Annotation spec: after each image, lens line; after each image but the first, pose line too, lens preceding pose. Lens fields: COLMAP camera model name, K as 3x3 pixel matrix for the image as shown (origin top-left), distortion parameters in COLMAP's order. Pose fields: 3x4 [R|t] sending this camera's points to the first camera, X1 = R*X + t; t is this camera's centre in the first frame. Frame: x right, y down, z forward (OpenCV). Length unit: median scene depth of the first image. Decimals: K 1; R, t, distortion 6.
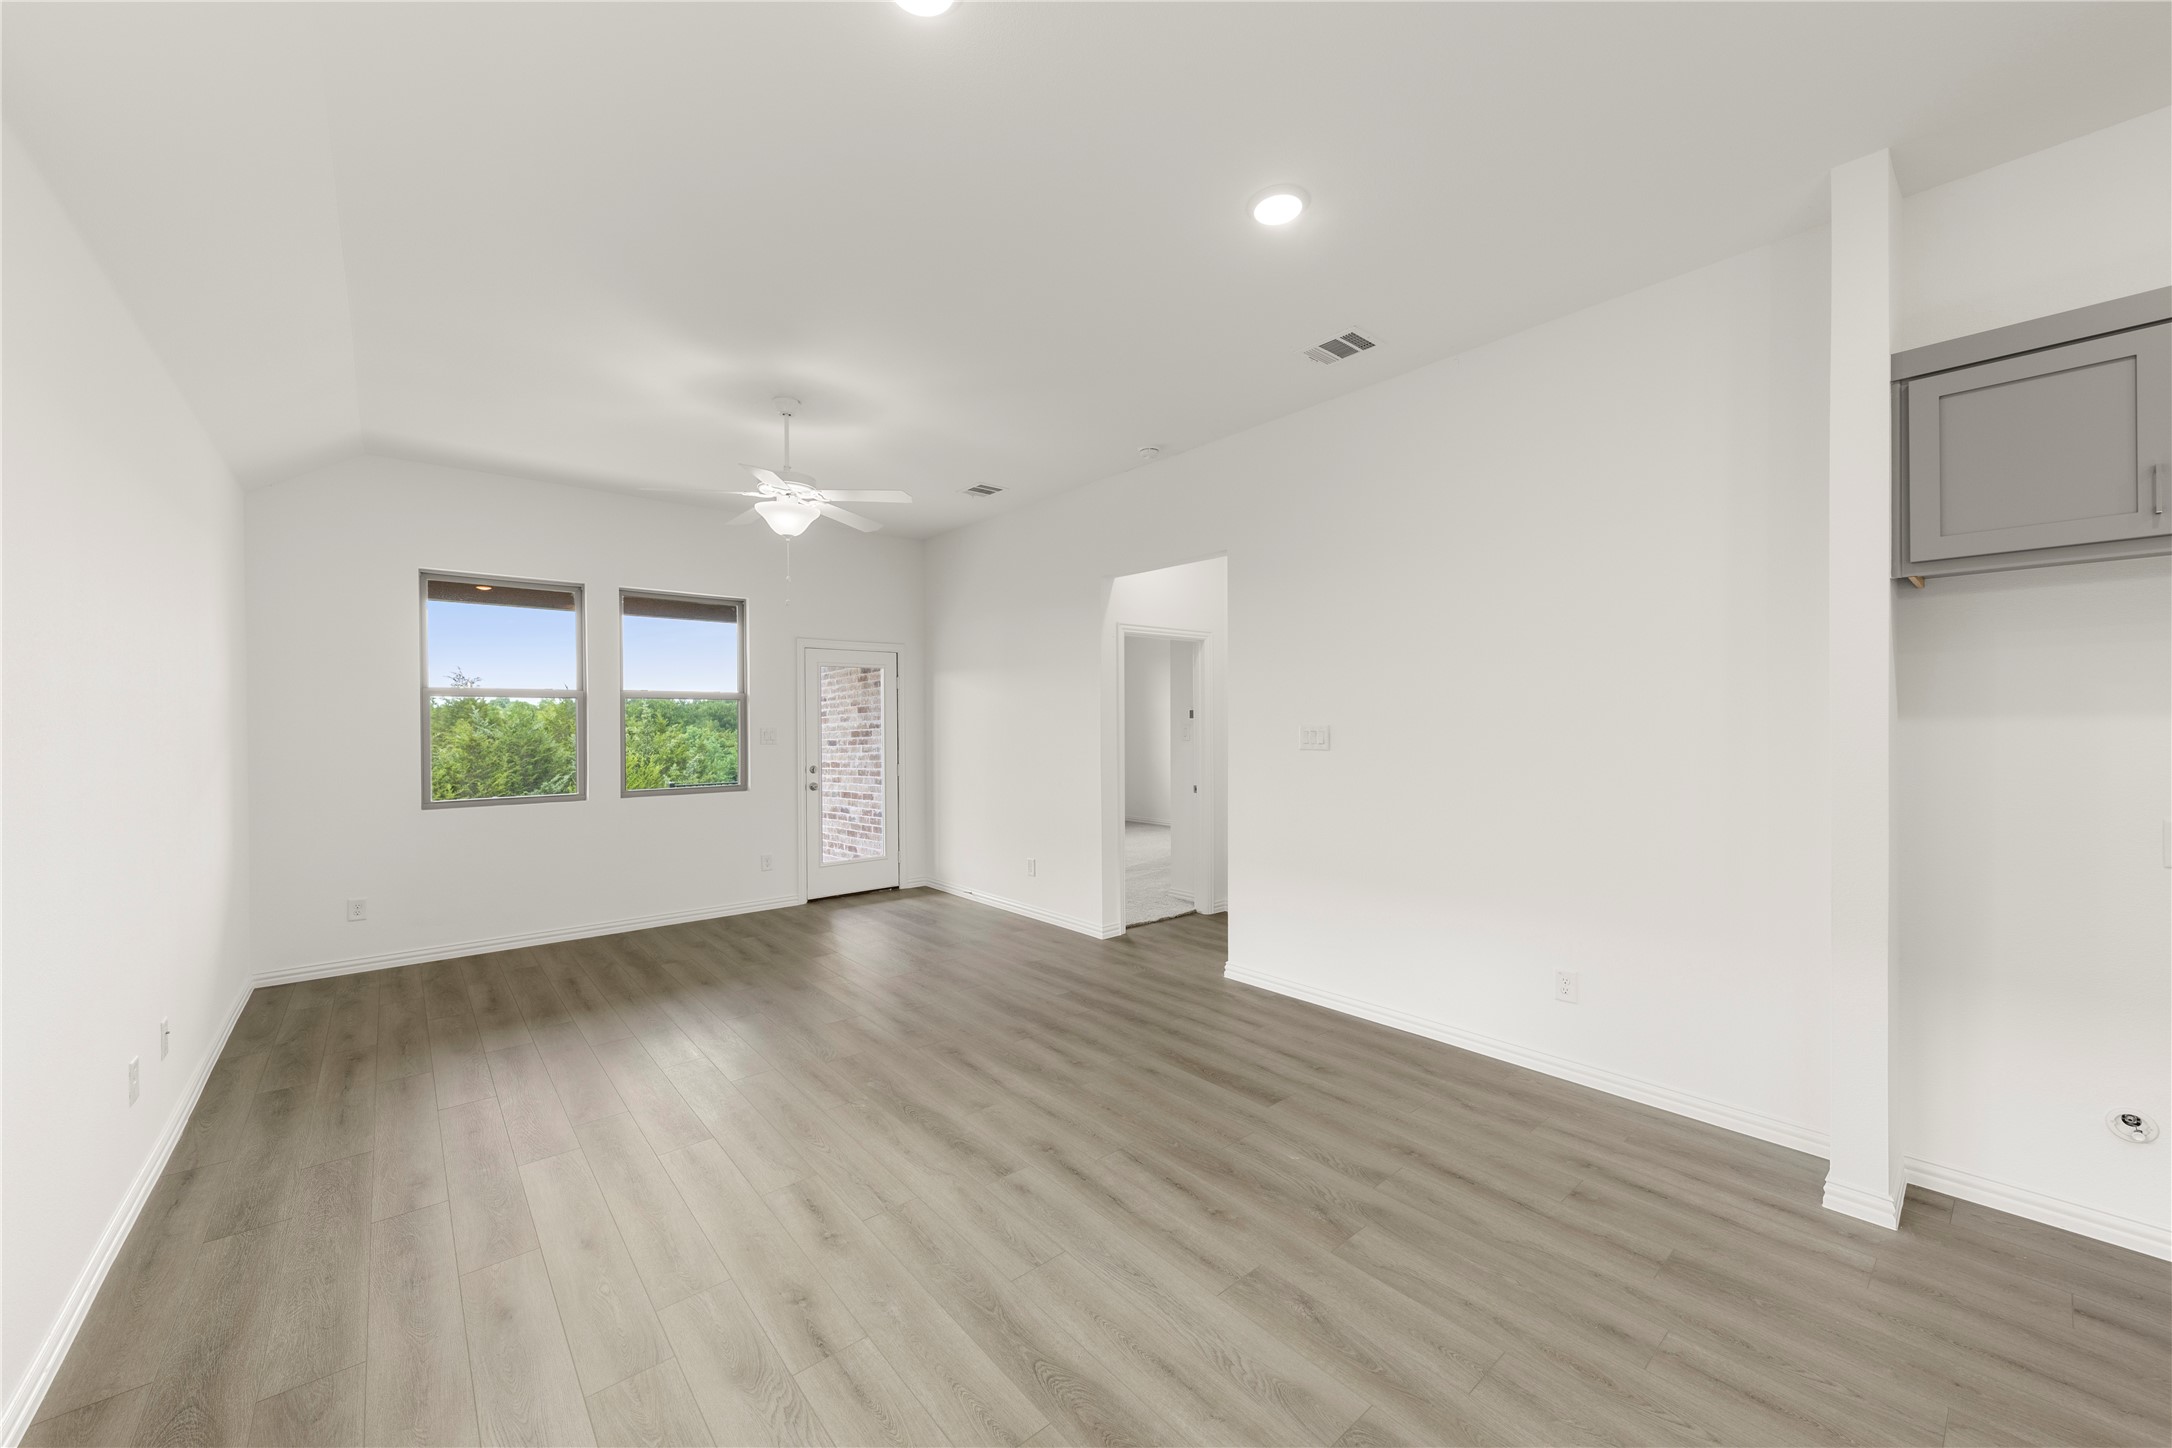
lens RADIAL K [[818.1, 0, 1085.1], [0, 818.1, 736.3], [0, 0, 1]] dist [0.009650, 0.000005]
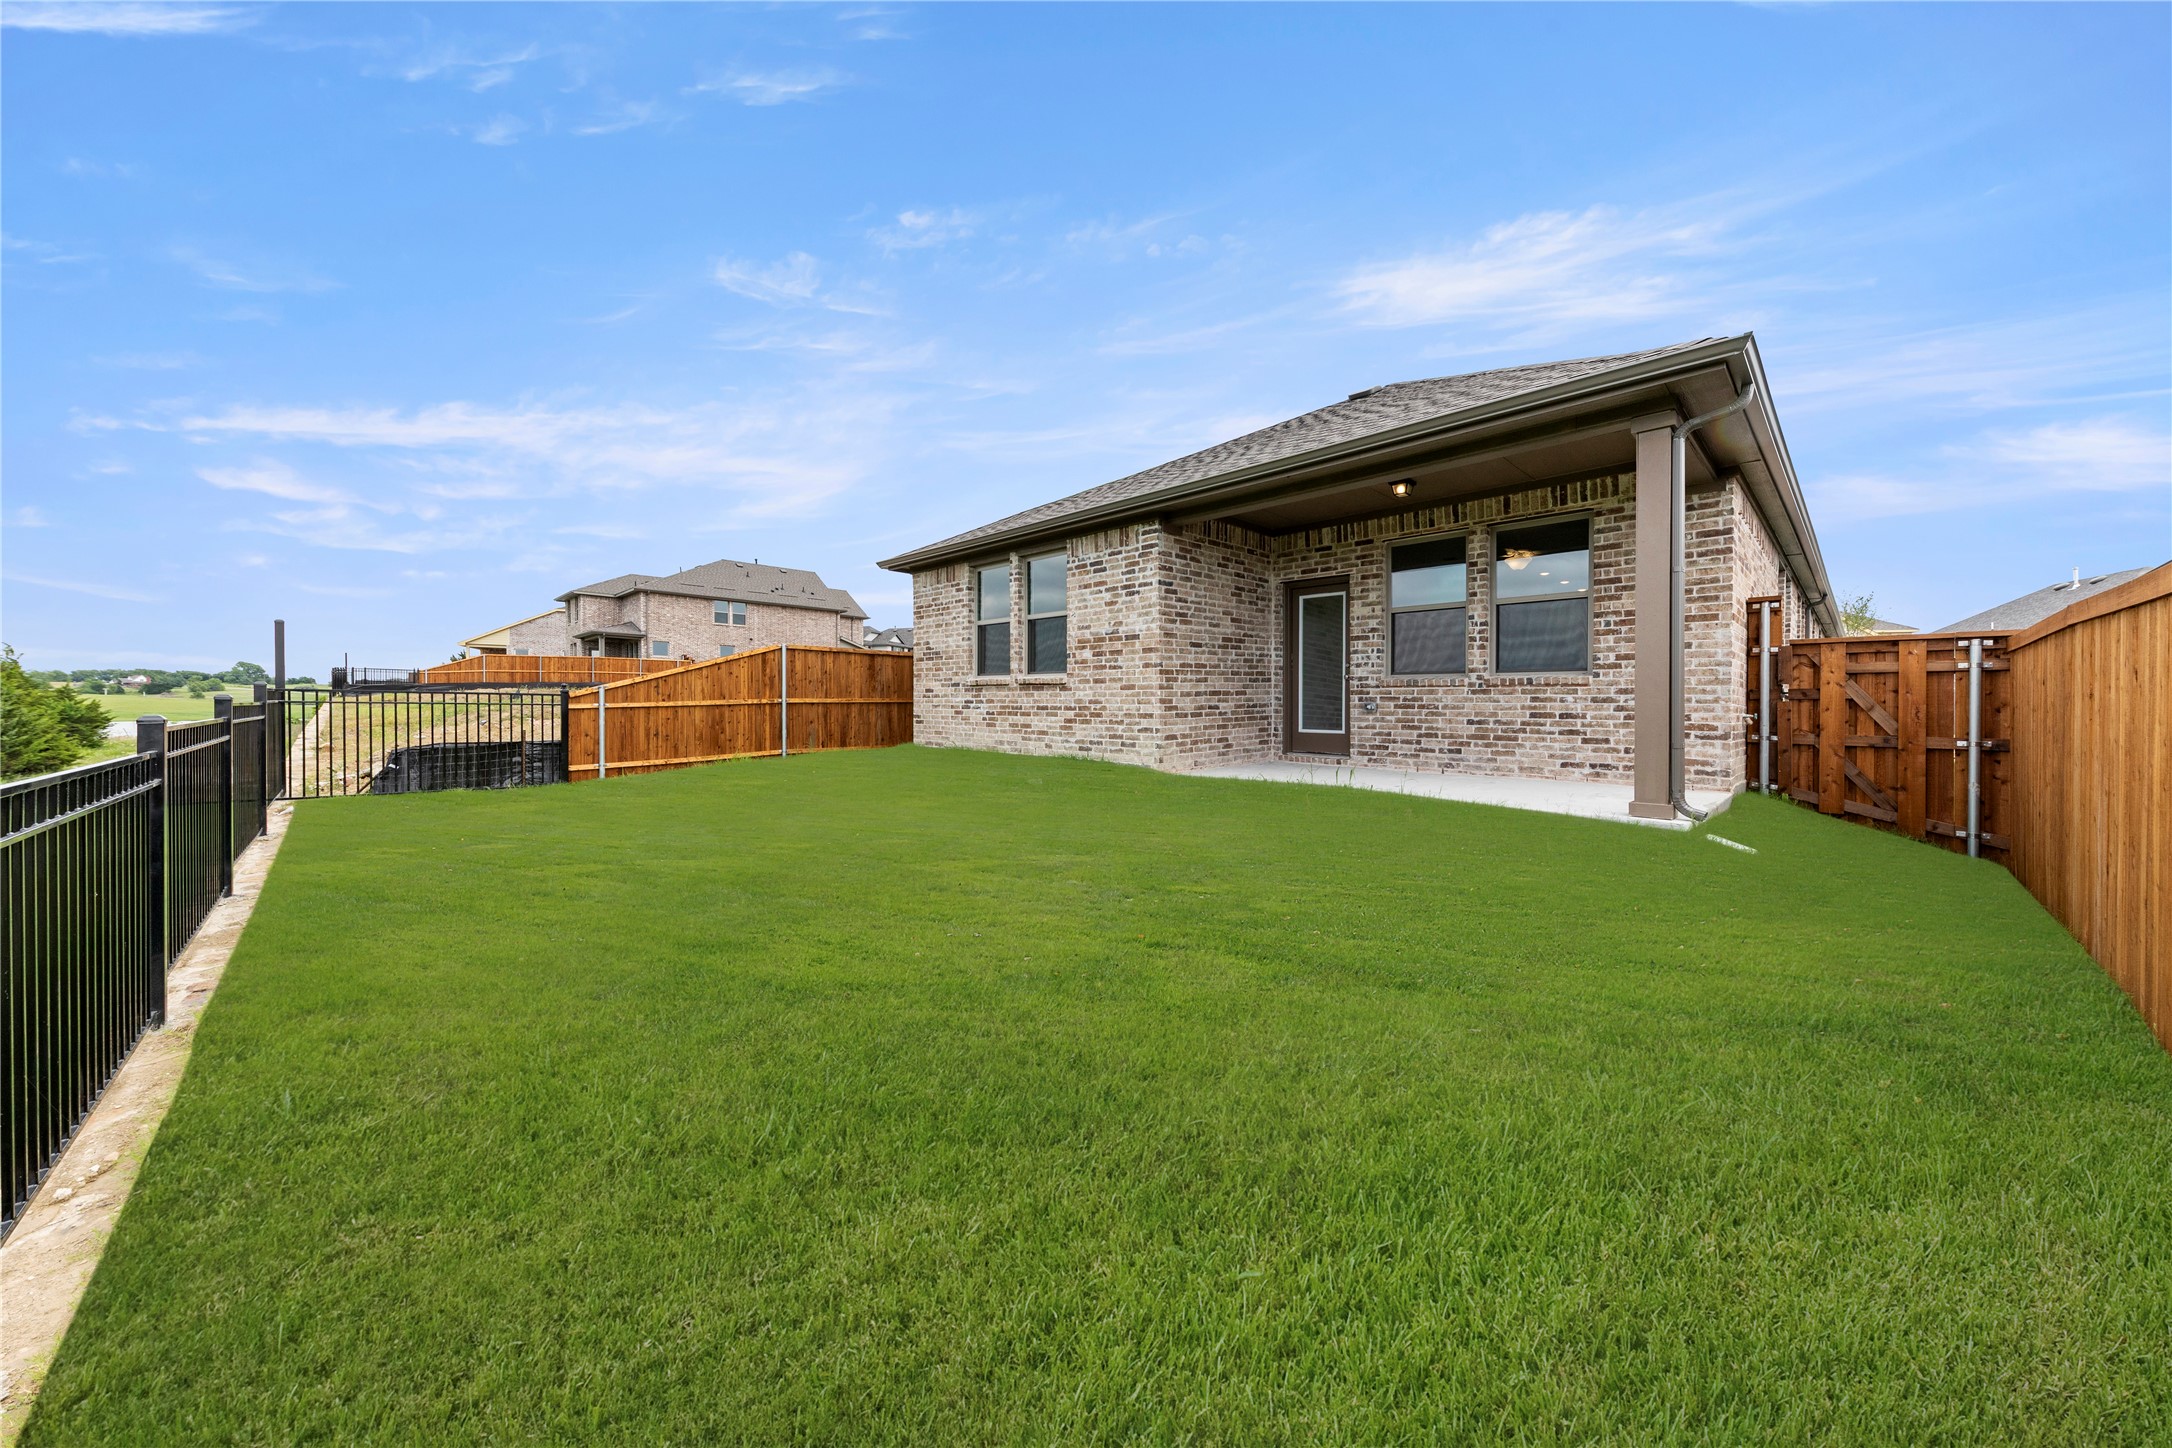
lens RADIAL K [[751.9, 0, 1090.4], [0, 751.9, 701.6], [0, 0, 1]] dist [0.000579, 0.000037]
pose [[-0.071666, 0.013955, 0.997331, -1.922357], [0.007348, 0.999882, -0.013462, 0.141477], [-0.997402, 0.006364, -0.071760, 1.840179]]
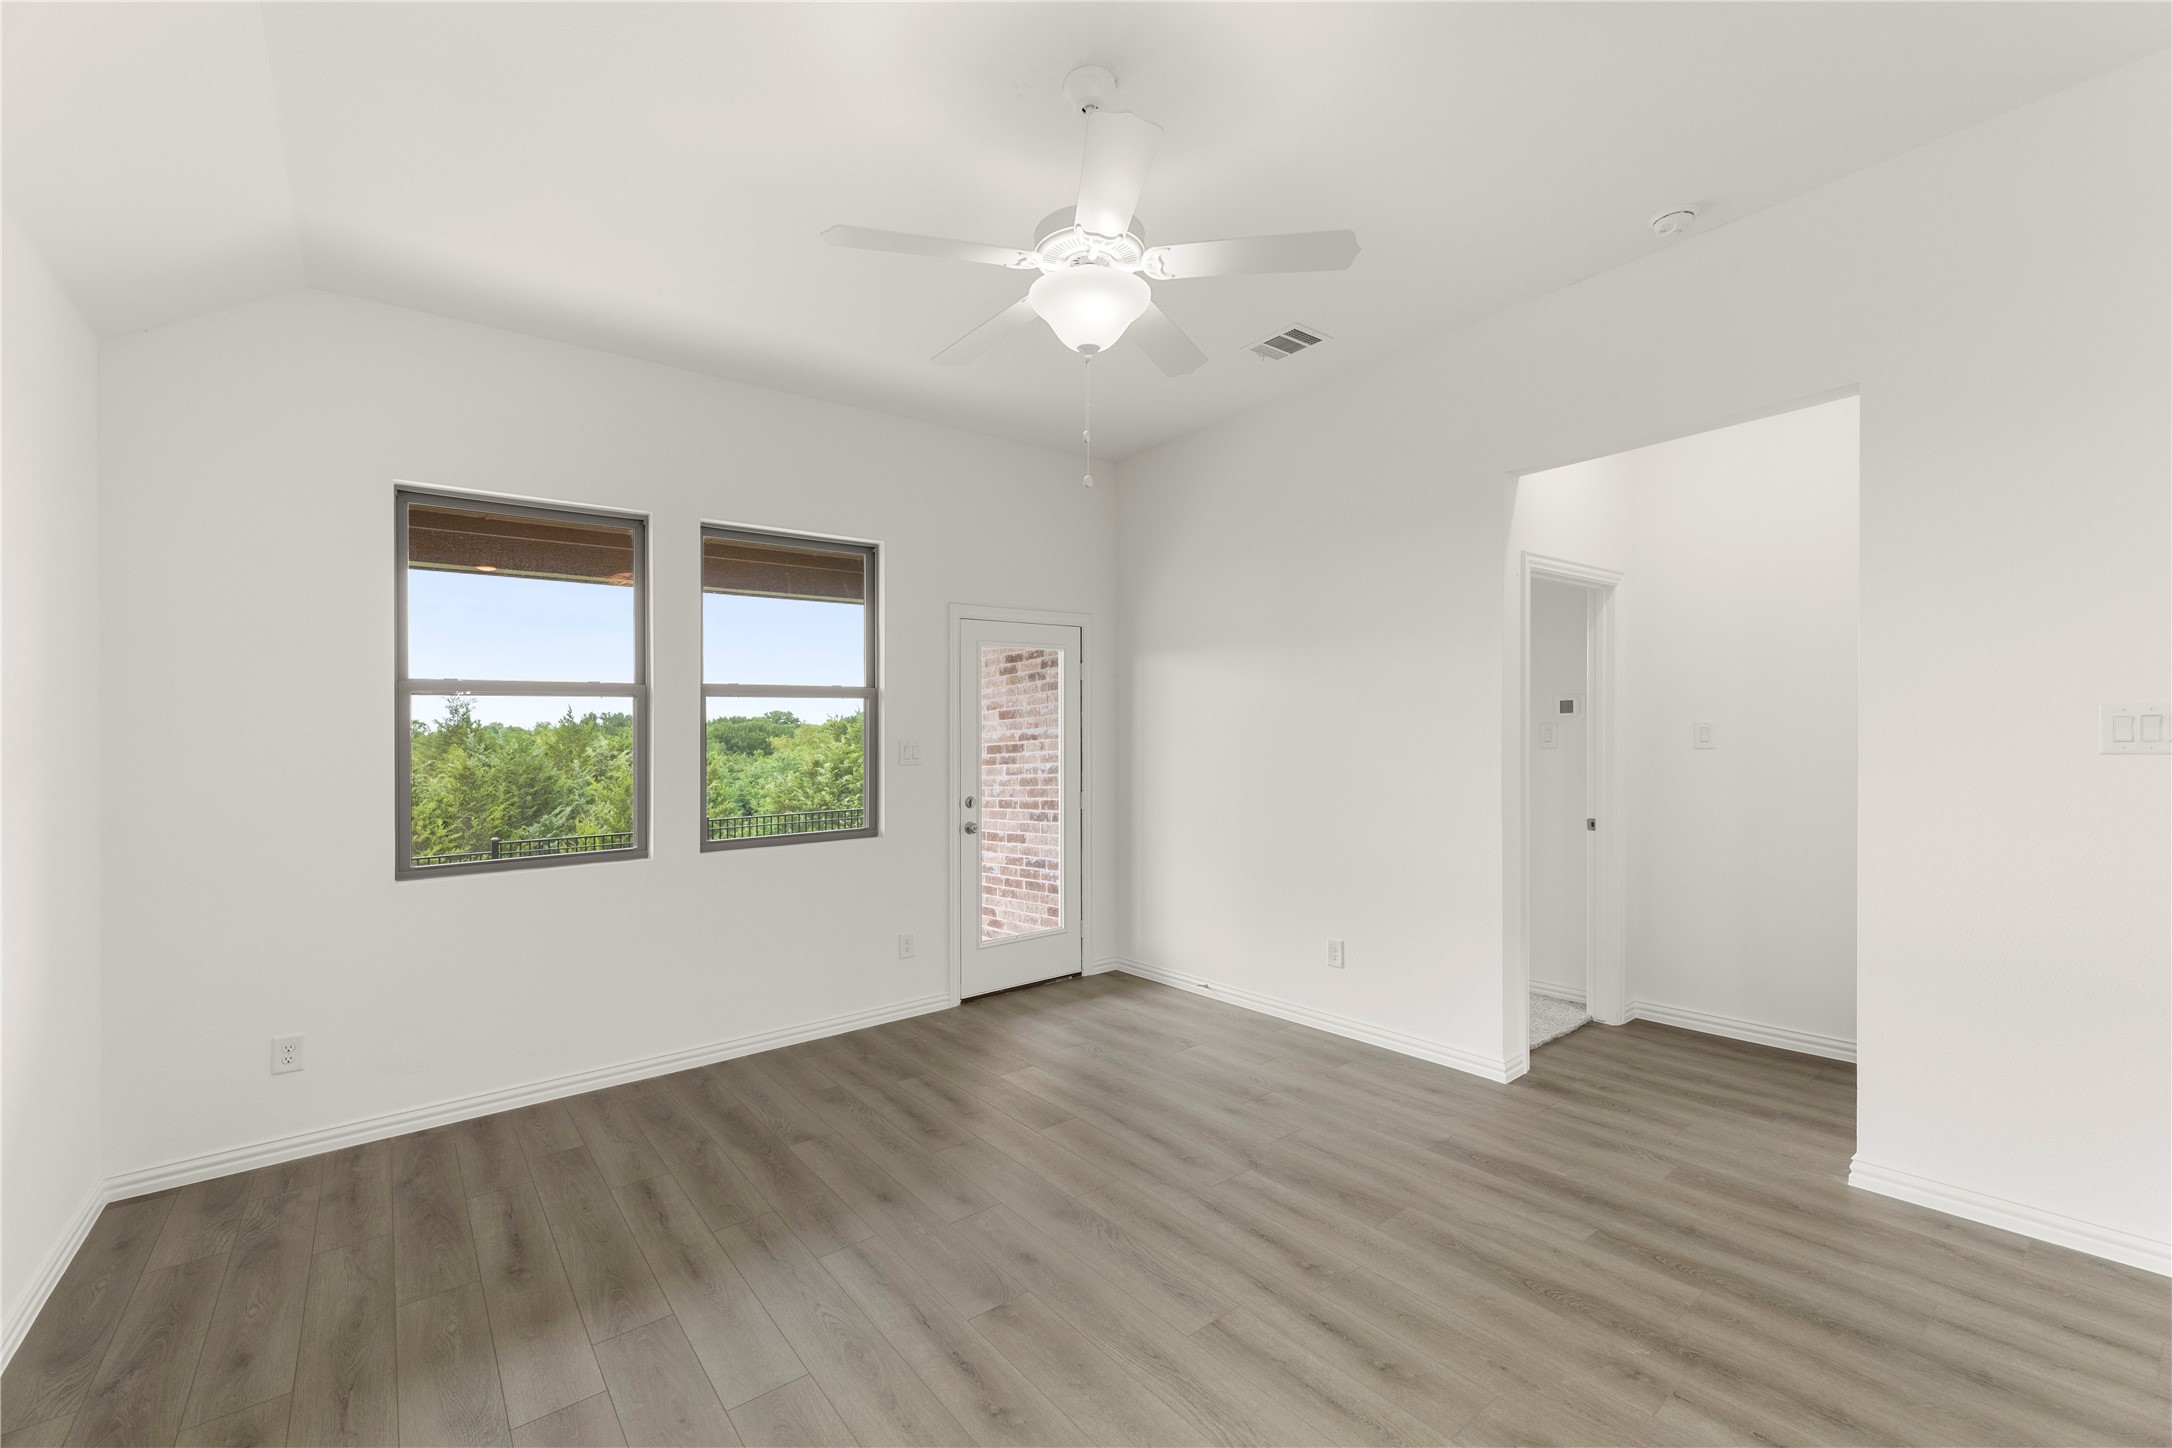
lens RADIAL K [[897.0, 0, 1086.0], [0, 897.0, 724.0], [0, 0, 1]] dist [-0.000749, -0.000221]
pose [[0.999251, -0.018376, -0.034049, -0.249763], [0.017225, 0.999280, -0.033800, 0.004214], [0.034646, 0.033189, 0.998848, 0.324424]]
